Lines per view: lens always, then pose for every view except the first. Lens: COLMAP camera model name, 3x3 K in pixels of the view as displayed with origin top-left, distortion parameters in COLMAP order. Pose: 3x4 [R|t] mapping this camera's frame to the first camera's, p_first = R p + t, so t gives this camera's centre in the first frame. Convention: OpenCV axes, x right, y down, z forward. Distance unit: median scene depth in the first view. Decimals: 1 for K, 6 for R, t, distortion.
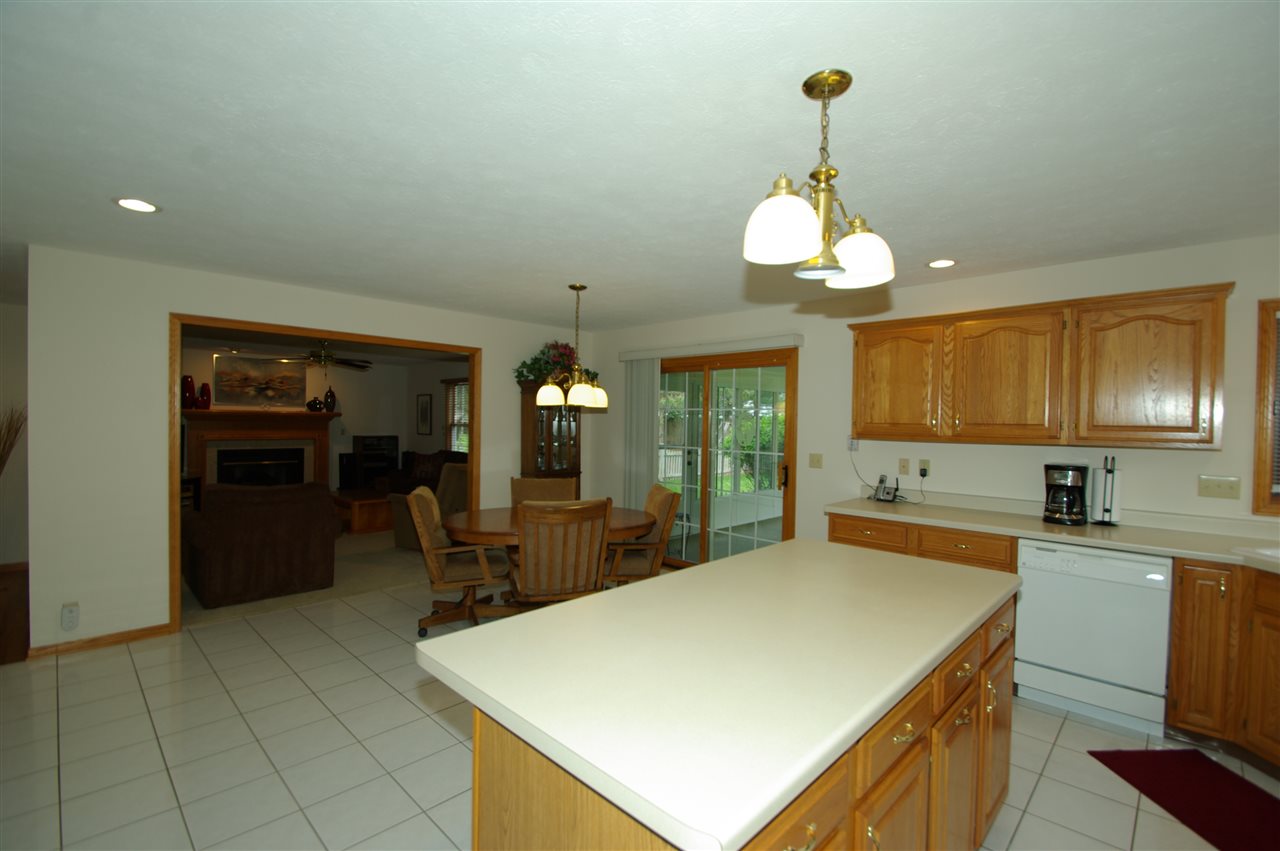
lens RADIAL K [[566.6, 0, 641.3], [0, 566.6, 426.2], [0, 0, 1]] dist [-0.002089, -0.010408]
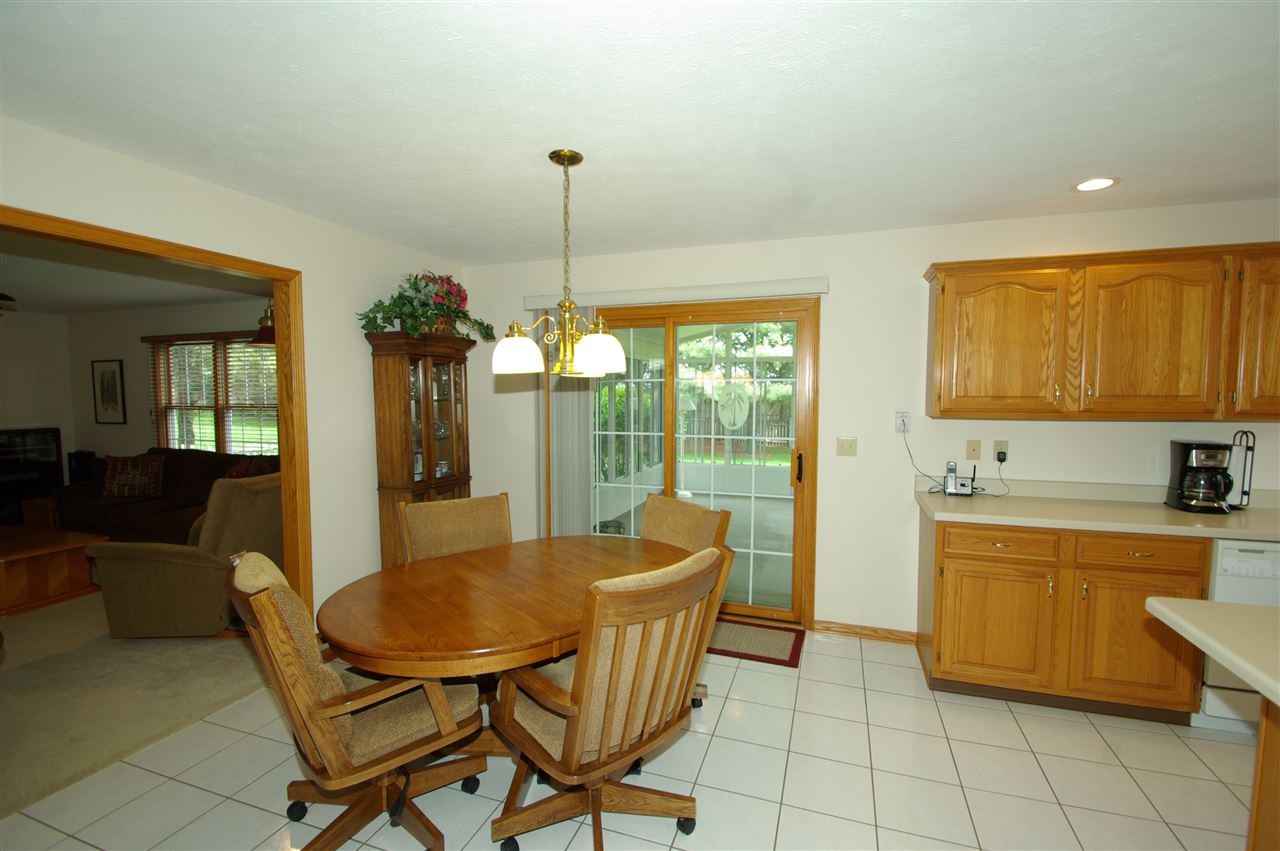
lens RADIAL K [[566.6, 0, 636.3], [0, 566.6, 427.5], [0, 0, 1]] dist [-0.002089, -0.010408]
pose [[0.906319, -0.042642, 0.420438, -0.291201], [0.019674, 0.998075, 0.058815, -0.016091], [-0.422137, -0.045034, 0.905413, 0.464220]]
